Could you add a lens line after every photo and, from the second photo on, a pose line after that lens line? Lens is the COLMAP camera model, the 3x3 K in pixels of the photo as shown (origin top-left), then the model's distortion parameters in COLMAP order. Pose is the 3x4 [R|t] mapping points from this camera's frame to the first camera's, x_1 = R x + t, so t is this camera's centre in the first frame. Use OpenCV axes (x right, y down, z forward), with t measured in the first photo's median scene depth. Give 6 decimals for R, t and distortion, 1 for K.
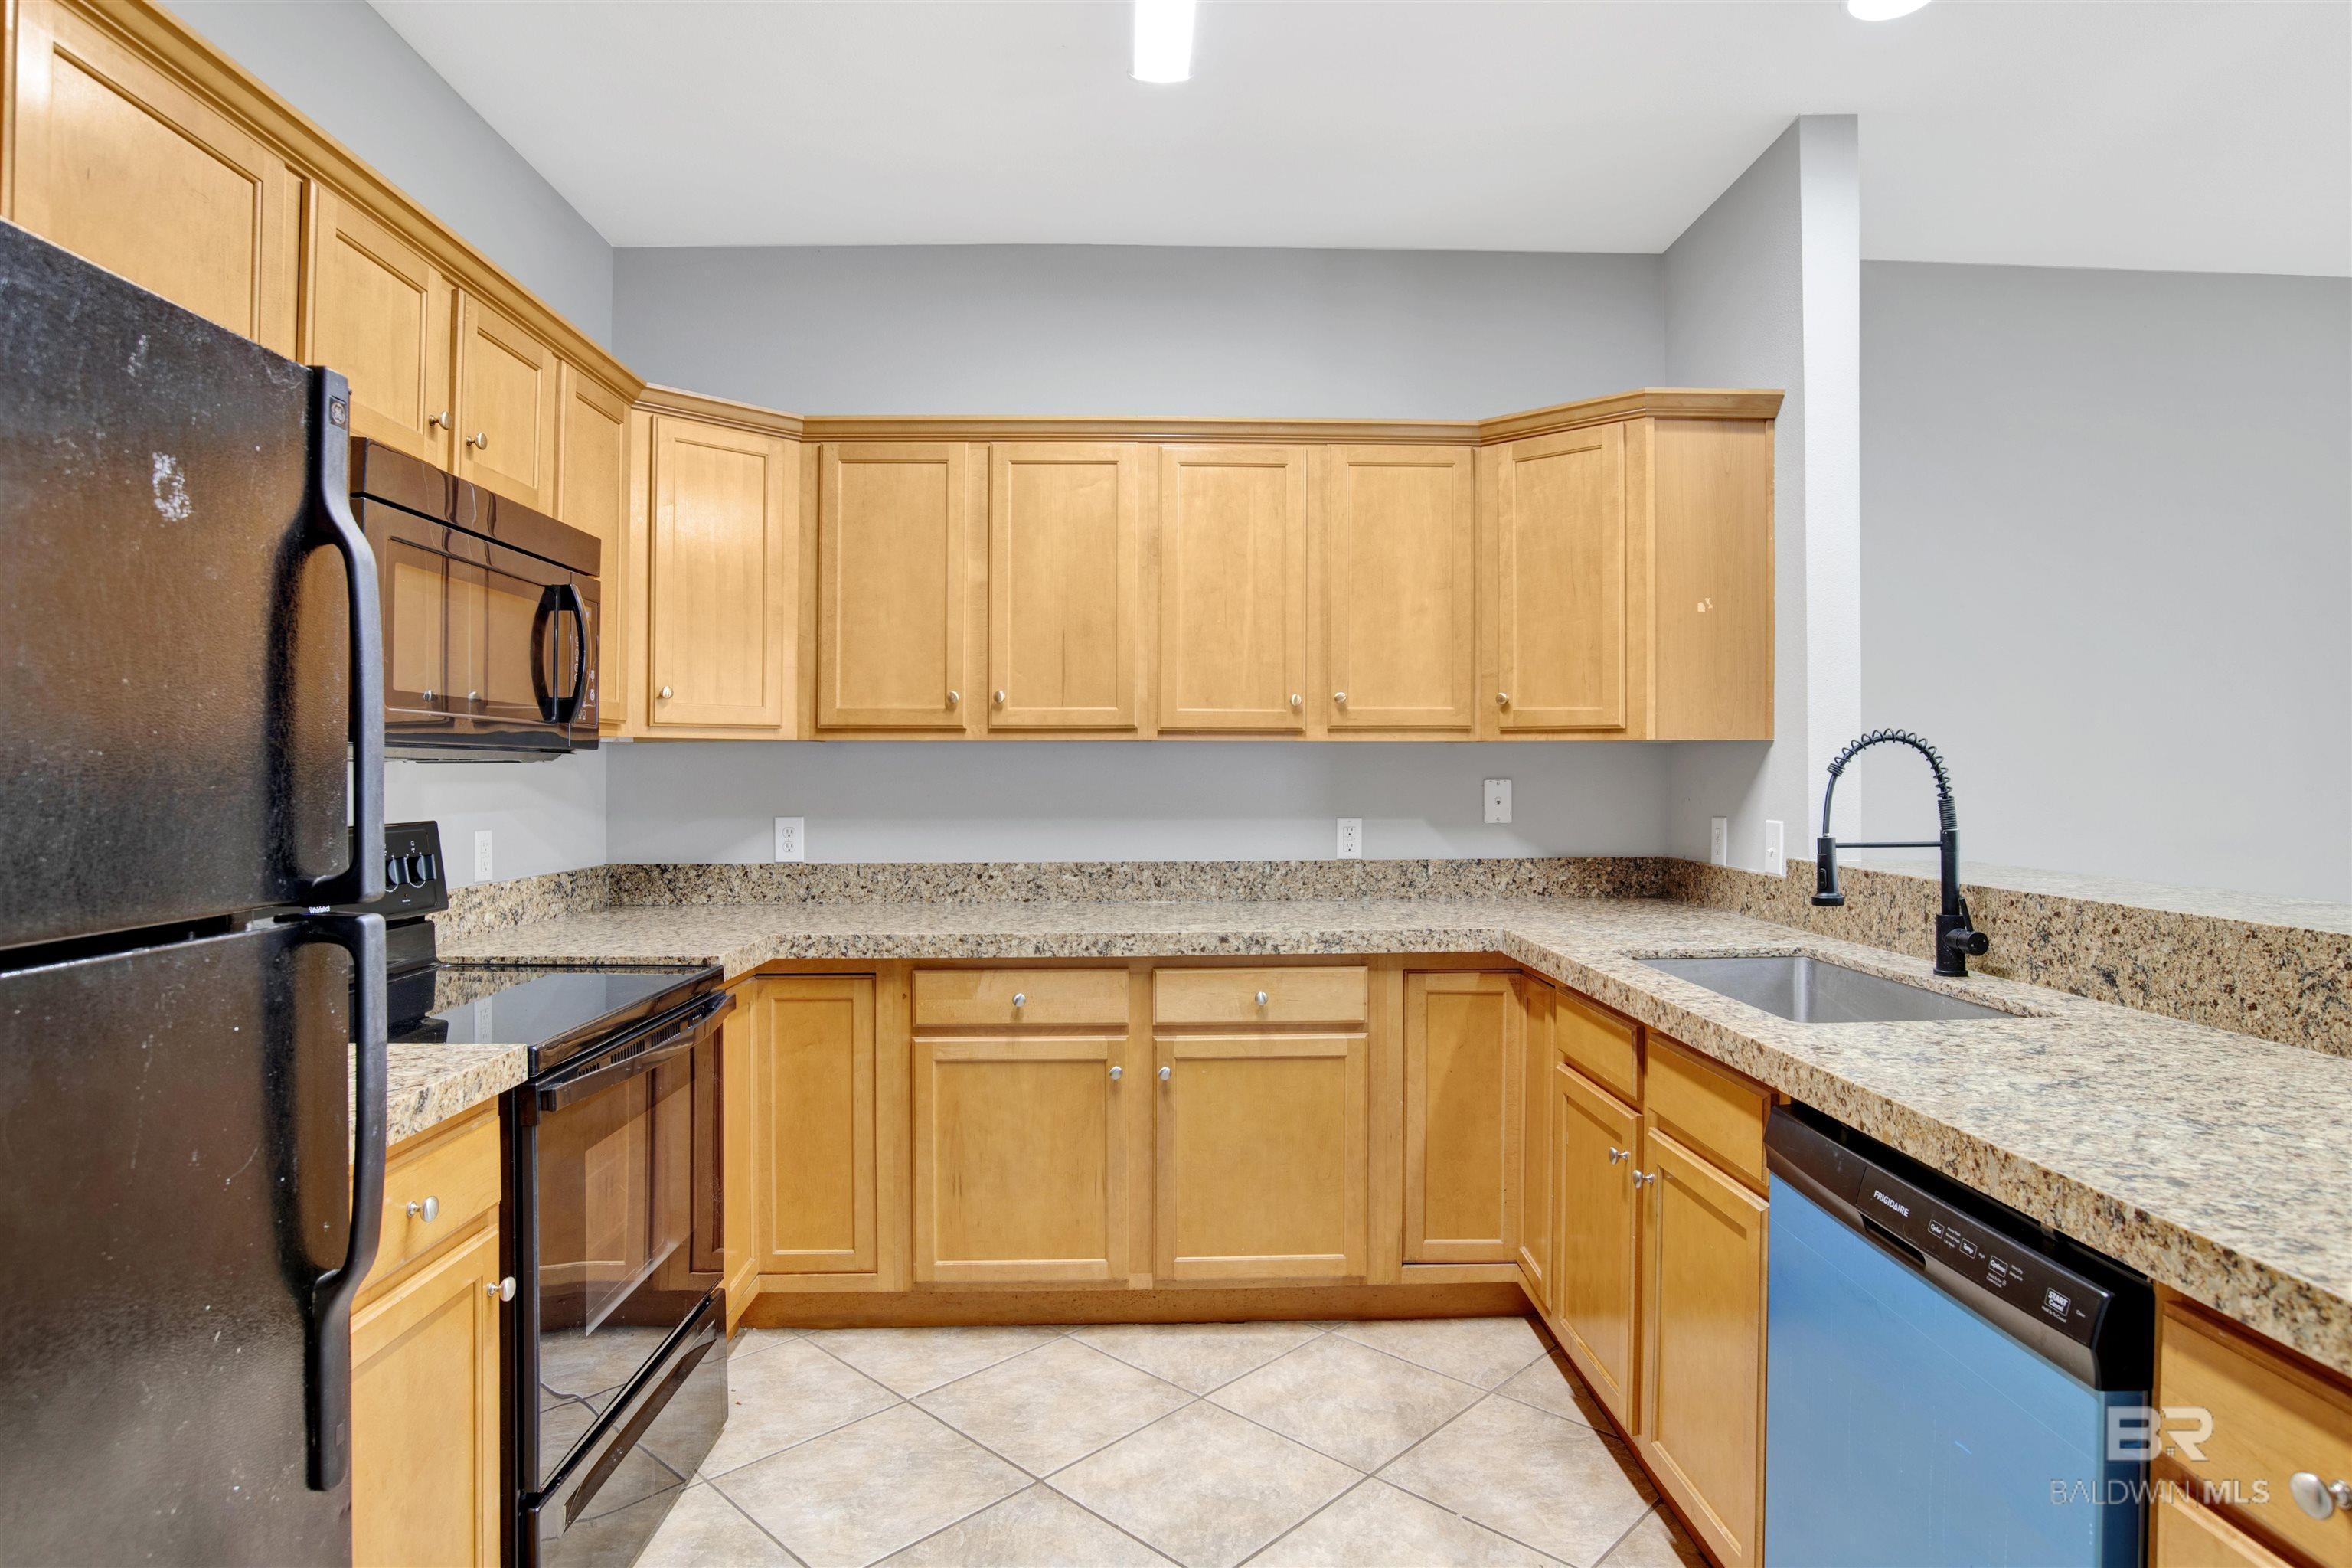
lens RADIAL K [[1262.0, 0, 1189.8], [0, 1262.0, 791.6], [0, 0, 1]] dist [-0.067438, 0.022643]
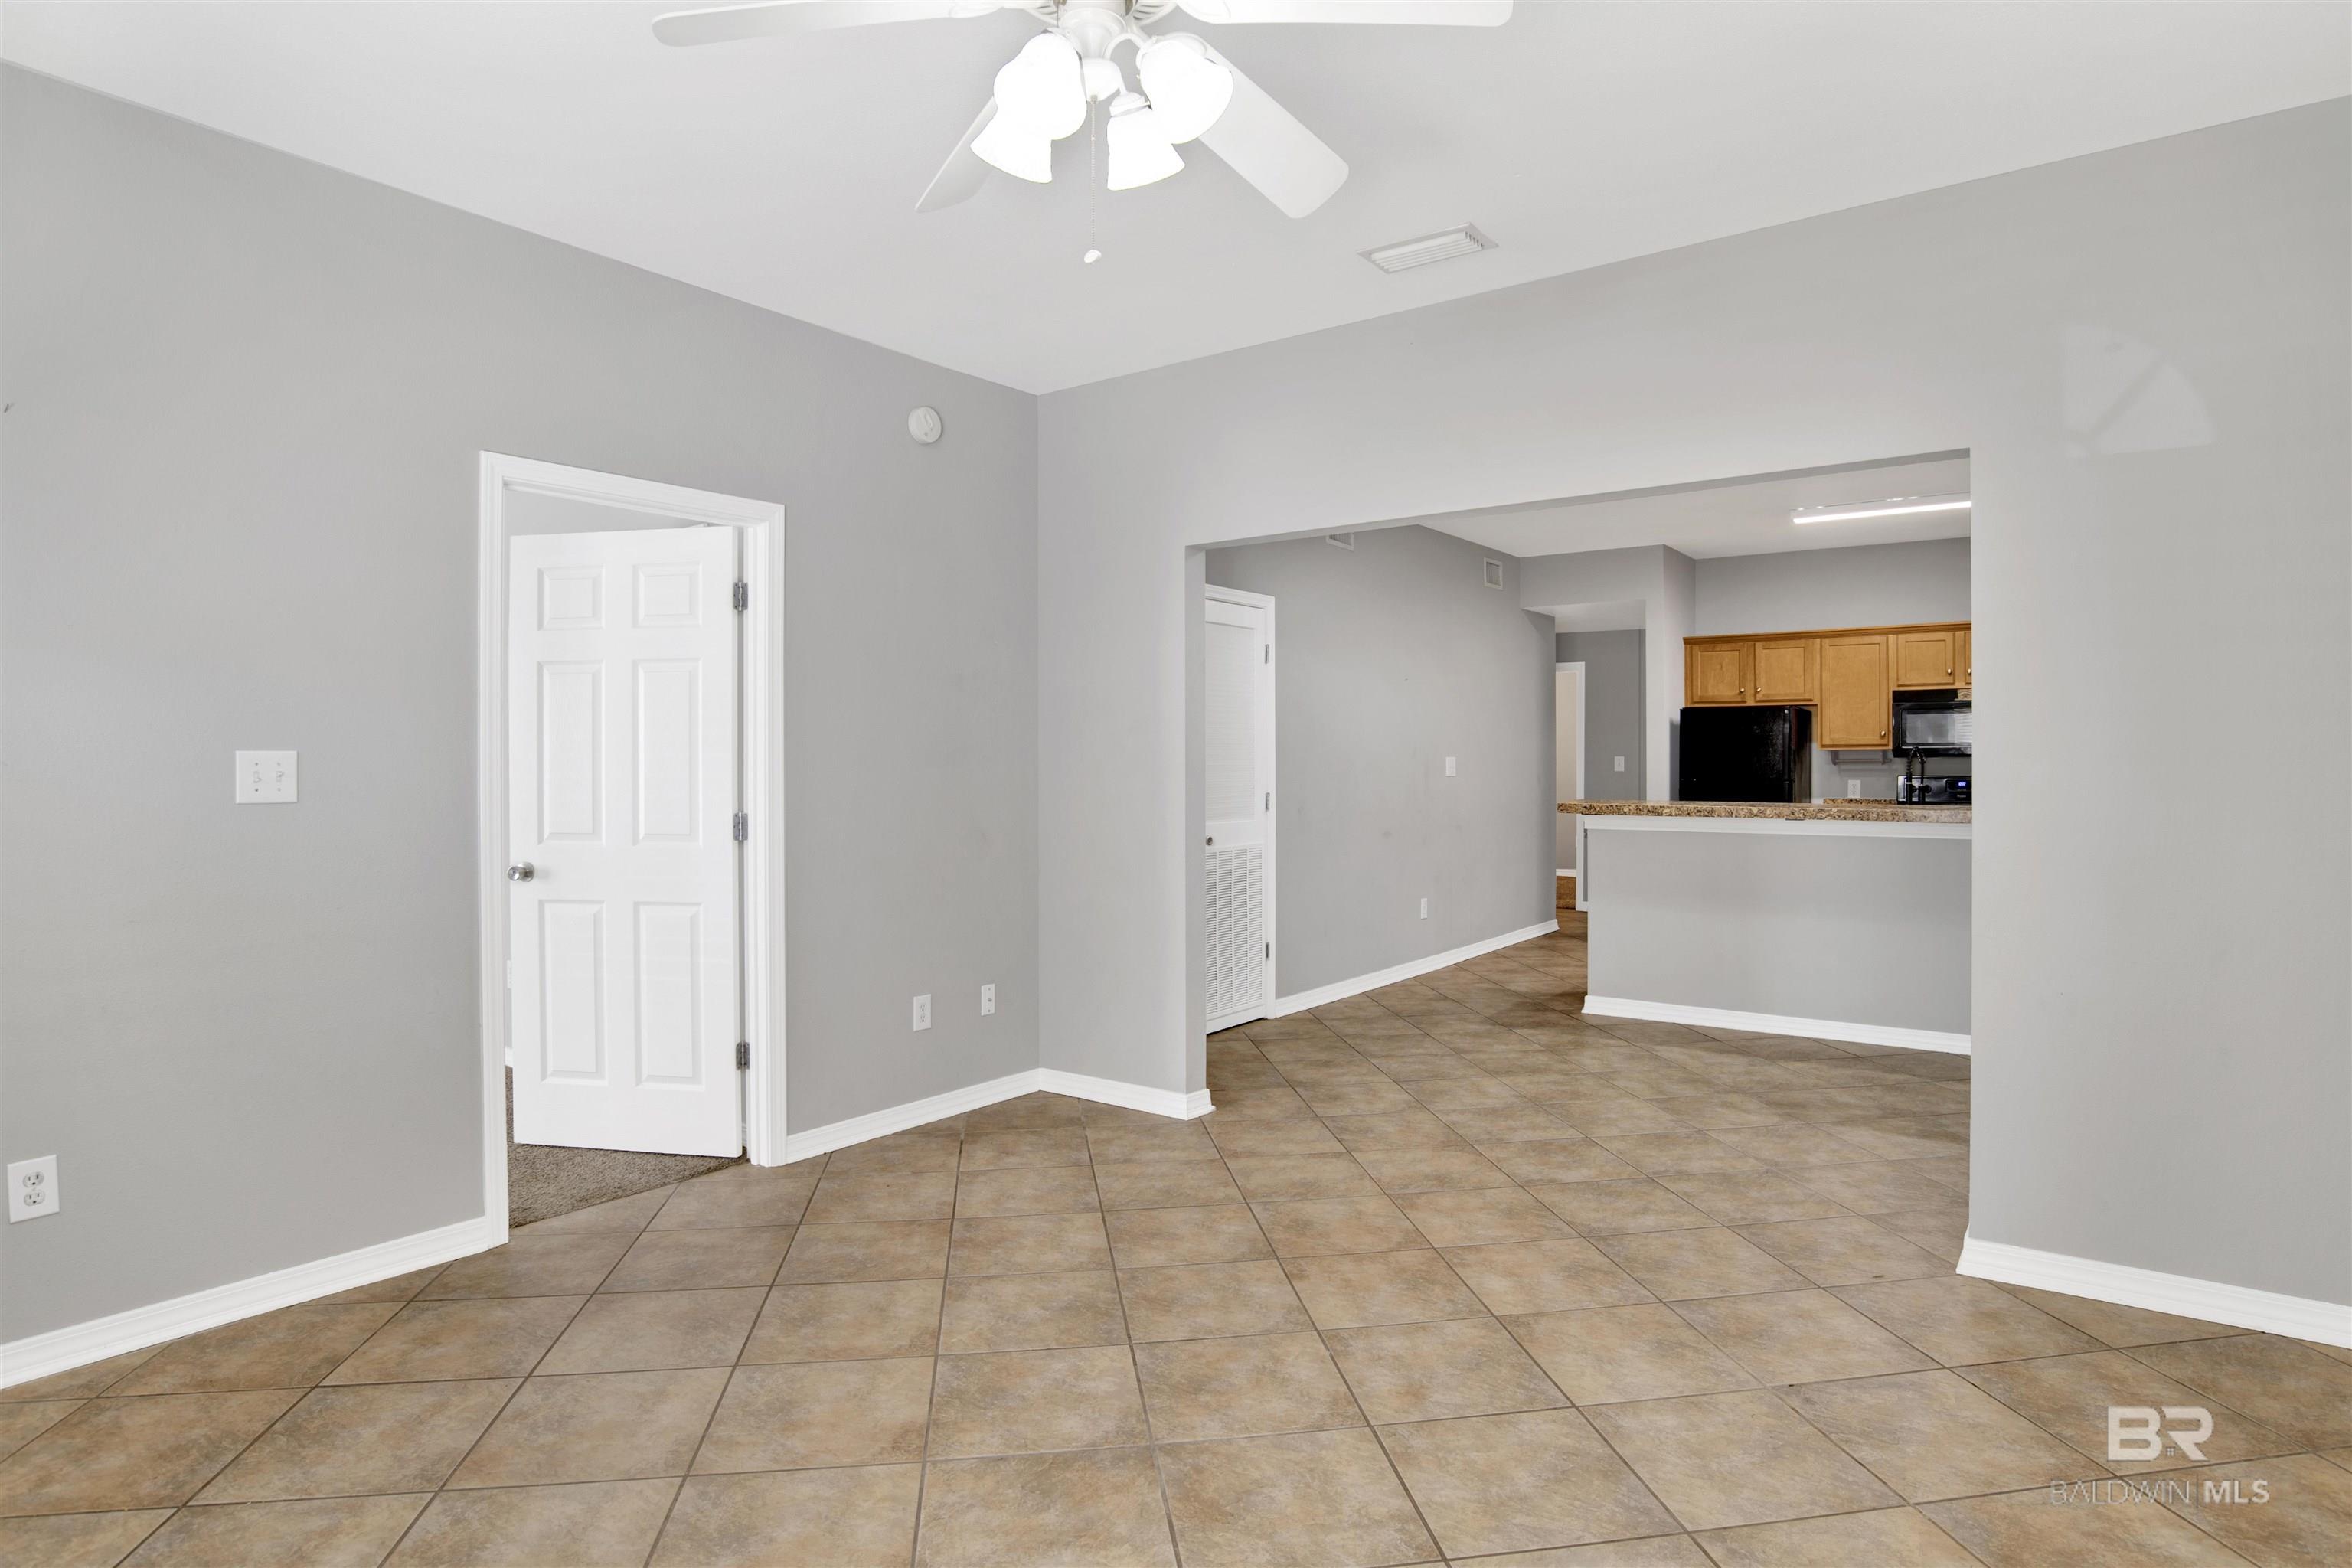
lens RADIAL K [[1262.0, 0, 1221.8], [0, 1262.0, 746.8], [0, 0, 1]] dist [-0.067438, 0.022643]
pose [[-0.613946, -0.004936, -0.789332, 2.731707], [-0.008614, 0.999963, 0.000447, -0.029961], [0.789301, 0.007074, -0.613966, 1.104858]]
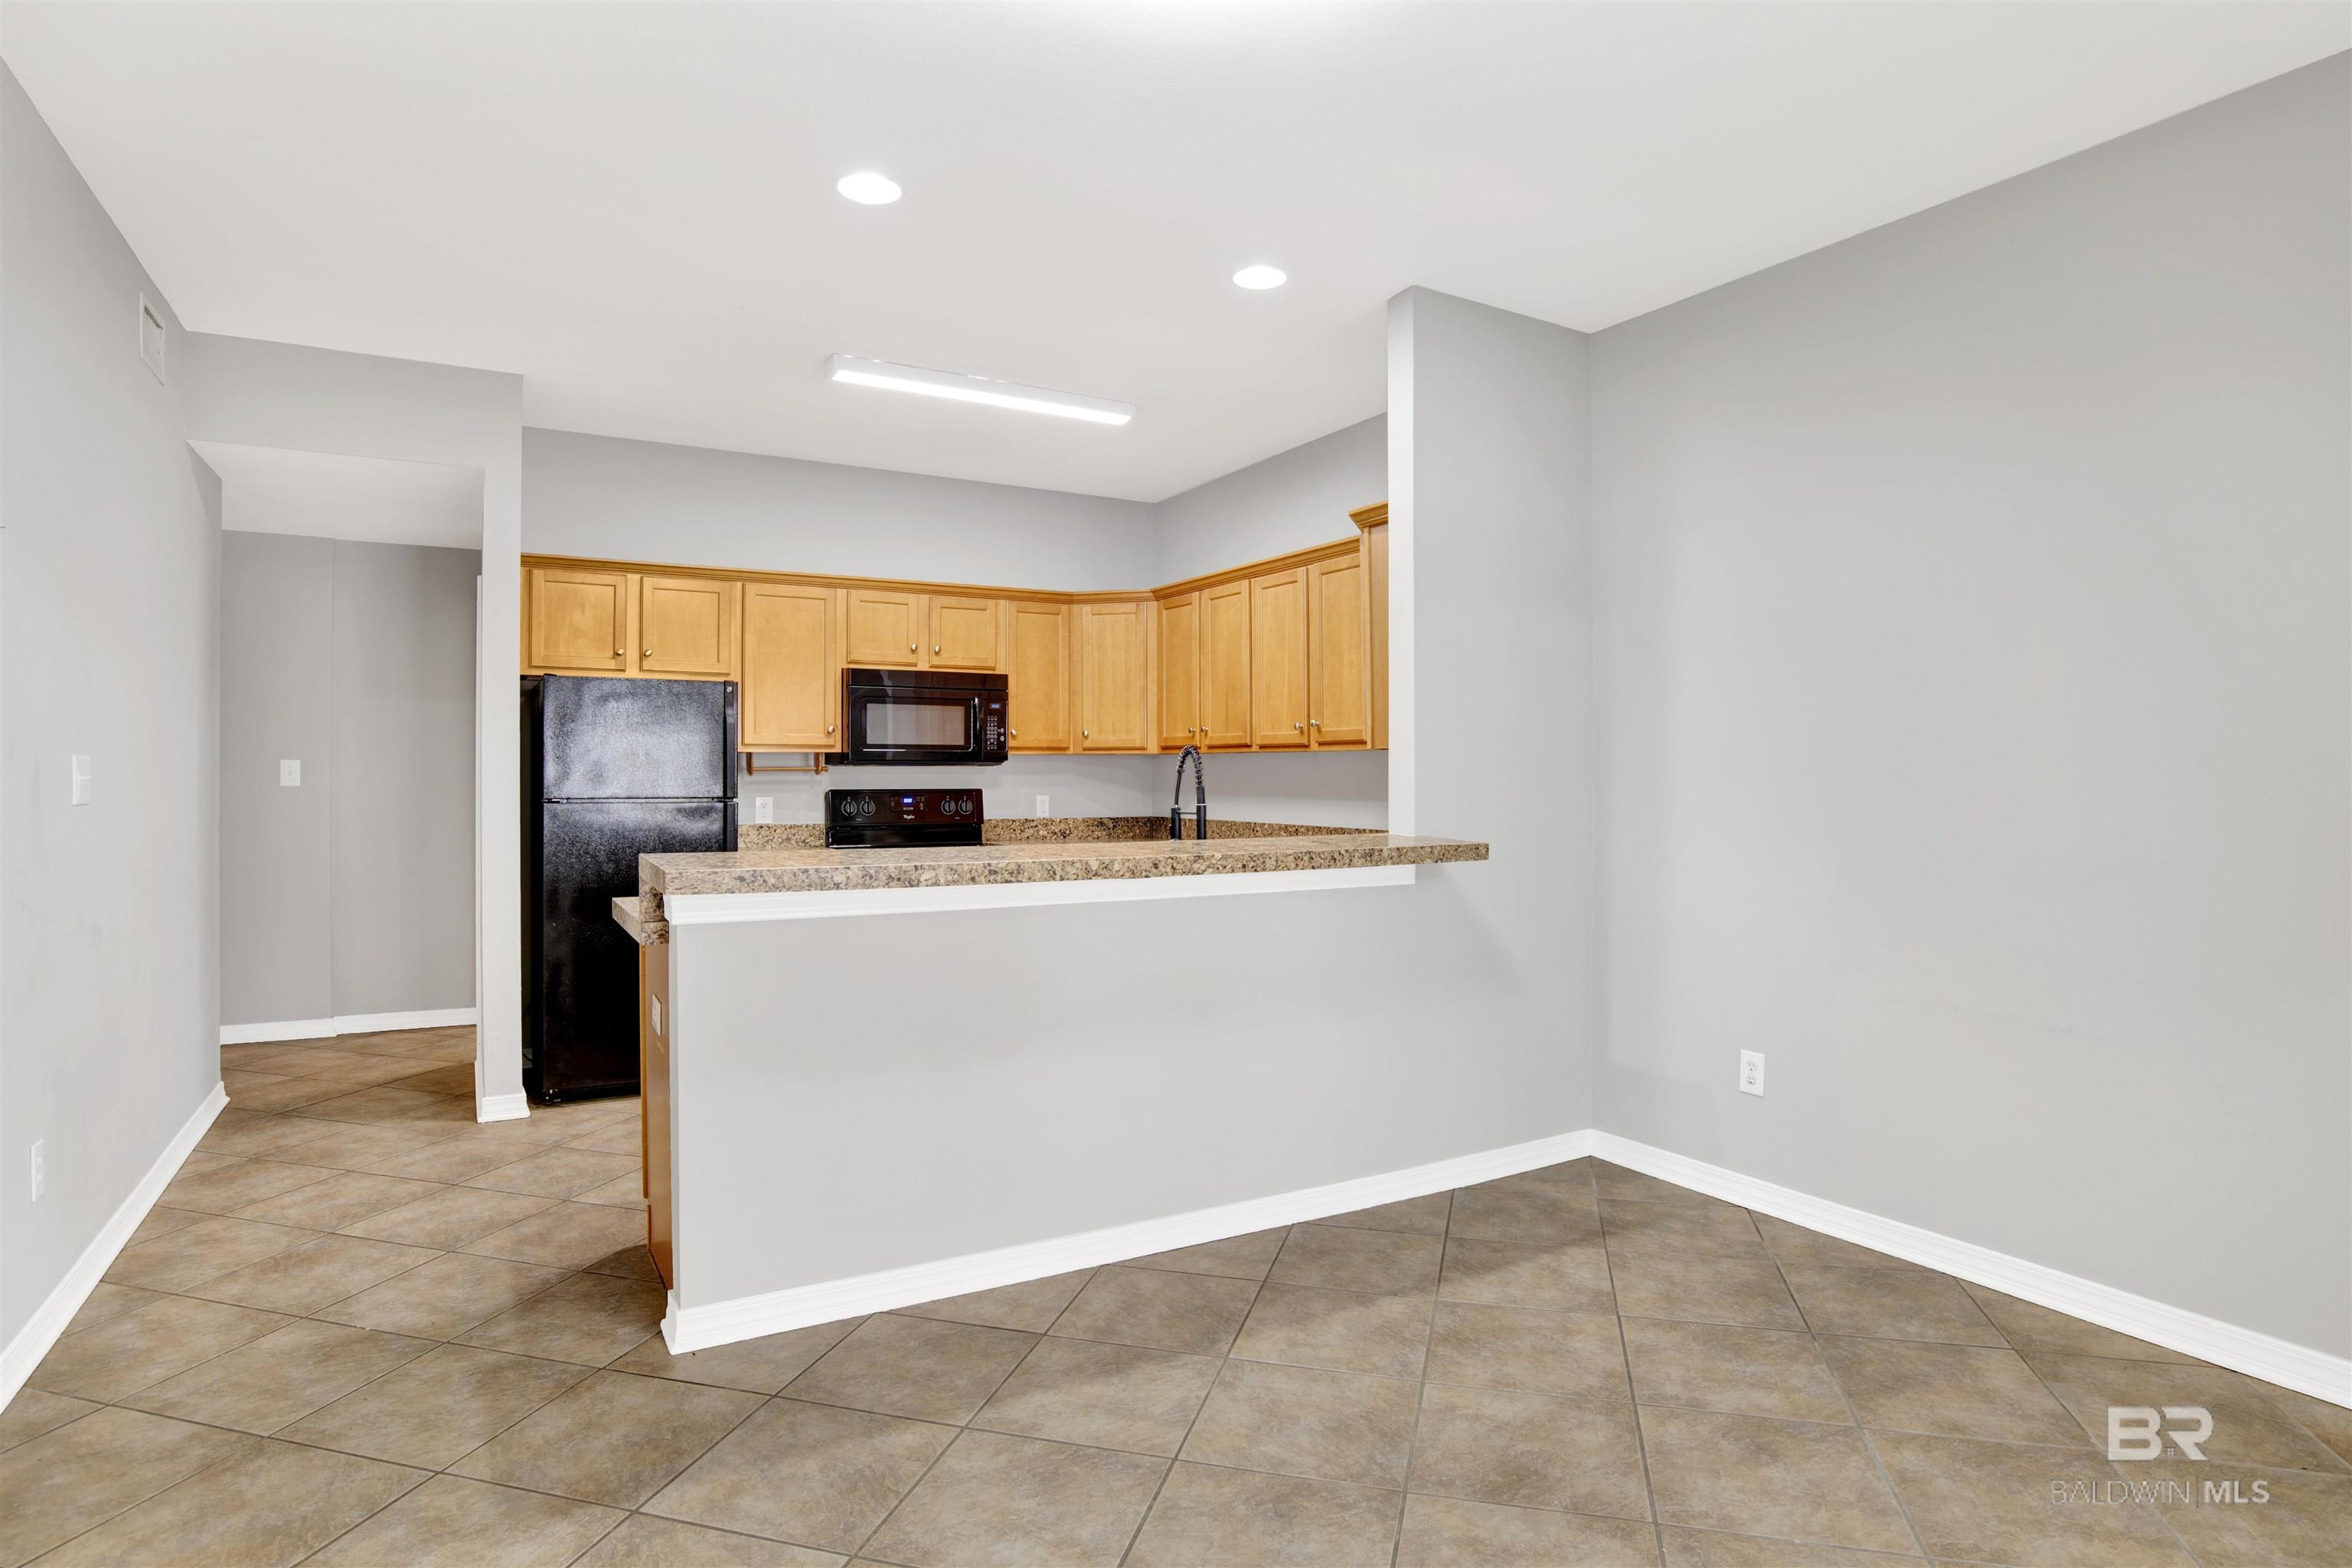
lens RADIAL K [[1262.0, 0, 1143.4], [0, 1262.0, 765.8], [0, 0, 1]] dist [-0.067438, 0.022643]
pose [[0.449320, -0.000088, -0.893371, 1.564320], [-0.014810, 0.999862, -0.007547, -0.007126], [0.893248, 0.016622, 0.449256, 0.112726]]
